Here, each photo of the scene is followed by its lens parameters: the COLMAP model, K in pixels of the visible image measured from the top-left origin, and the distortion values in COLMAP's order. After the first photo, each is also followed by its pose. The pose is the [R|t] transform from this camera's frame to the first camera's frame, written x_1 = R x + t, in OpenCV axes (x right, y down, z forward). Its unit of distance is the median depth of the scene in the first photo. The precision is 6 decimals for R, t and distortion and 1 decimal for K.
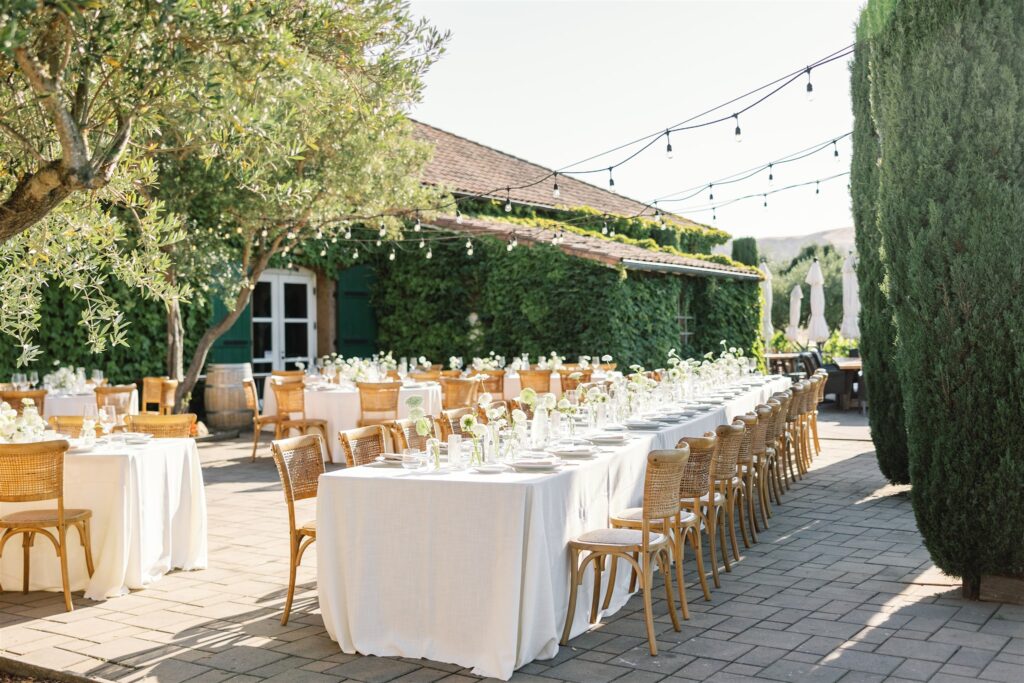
lens RADIAL K [[1140.1, 0, 501.5], [0, 1140.1, 341.7], [0, 0, 1]] dist [-0.004535, -0.018551]
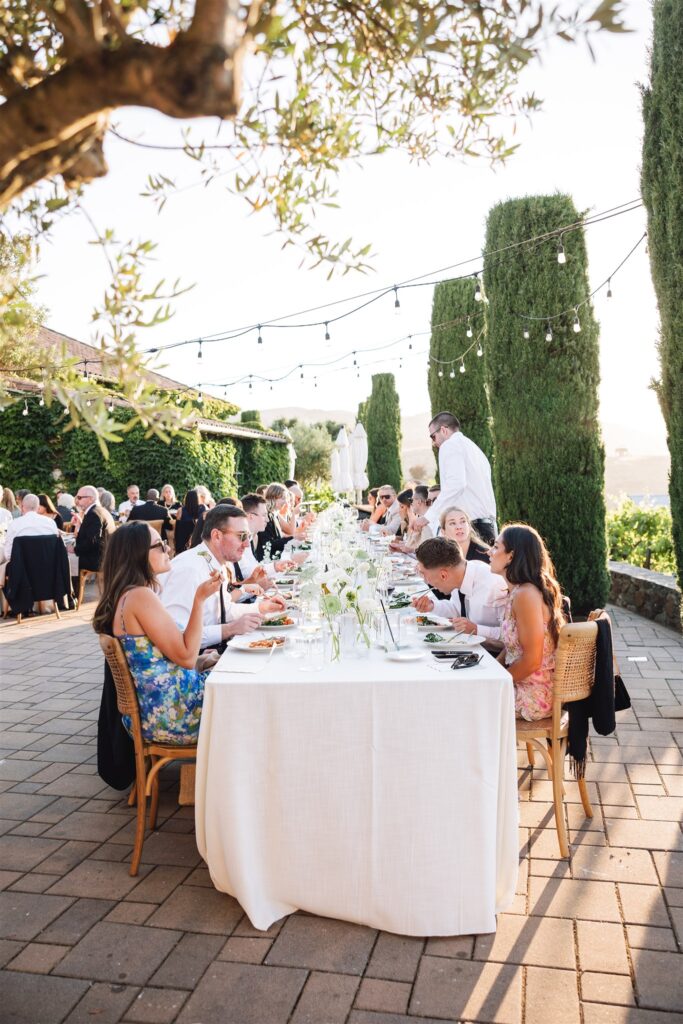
lens RADIAL K [[867.5, 0, 341.5], [0, 867.5, 512.0], [0, 0, 1]] dist [-0.042567, -0.000683]
pose [[0.933175, -0.016016, 0.359064, -0.092739], [0.007854, 0.999677, 0.024178, -0.001997], [-0.359335, -0.019743, 0.933000, 0.153826]]
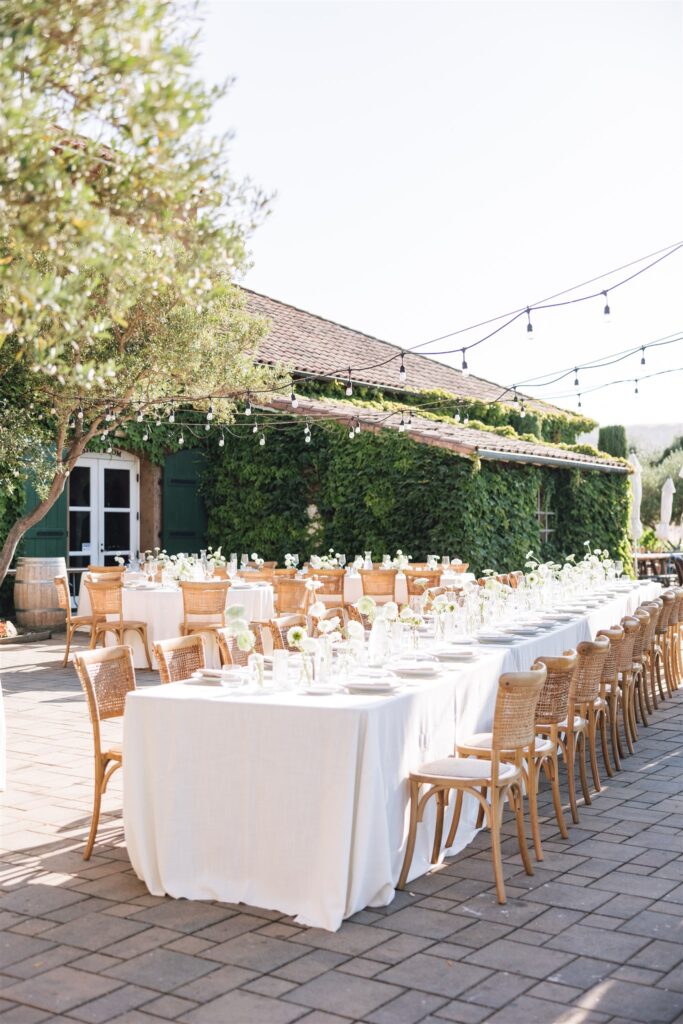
lens RADIAL K [[1241.5, 0, 341.9], [0, 1241.5, 544.0], [0, 0, 1]] dist [-0.011186, -0.006685]
pose [[0.999873, 0.015644, -0.003050, 0.003064], [-0.015617, 0.999840, 0.008681, -0.003783], [0.003186, -0.008632, 0.999958, 0.015145]]
